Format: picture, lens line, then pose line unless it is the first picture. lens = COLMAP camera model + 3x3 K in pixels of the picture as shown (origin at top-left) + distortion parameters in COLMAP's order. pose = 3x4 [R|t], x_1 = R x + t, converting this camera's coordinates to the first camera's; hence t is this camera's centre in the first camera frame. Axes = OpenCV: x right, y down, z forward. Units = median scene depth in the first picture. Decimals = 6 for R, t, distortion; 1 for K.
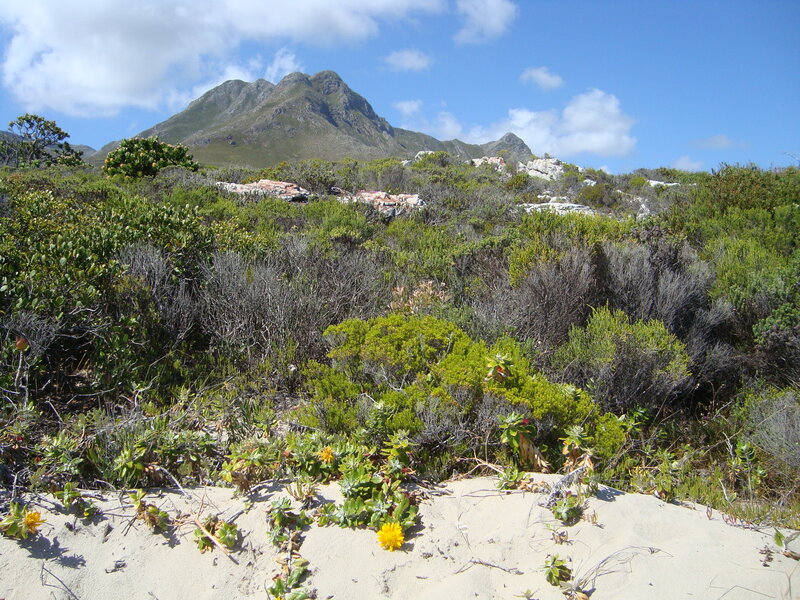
lens RADIAL K [[786.0, 0, 400.0], [0, 786.0, 300.0], [0, 0, 1]] dist [-0.199275, 0.204527]
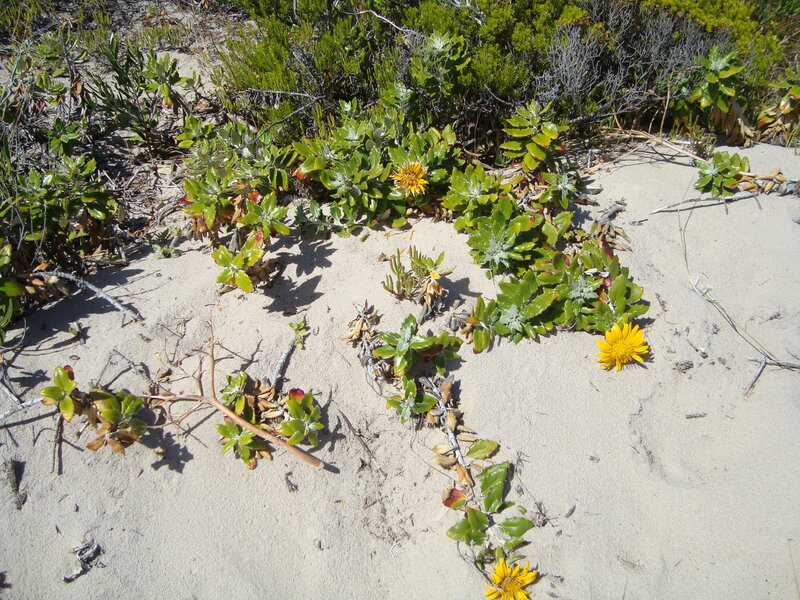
lens RADIAL K [[786.0, 0, 400.0], [0, 786.0, 300.0], [0, 0, 1]] dist [-0.199275, 0.204527]
pose [[0.940363, -0.212556, 0.265587, -0.267686], [0.028276, 0.826885, 0.561660, -0.013778], [-0.338994, -0.520655, 0.783583, 0.629470]]
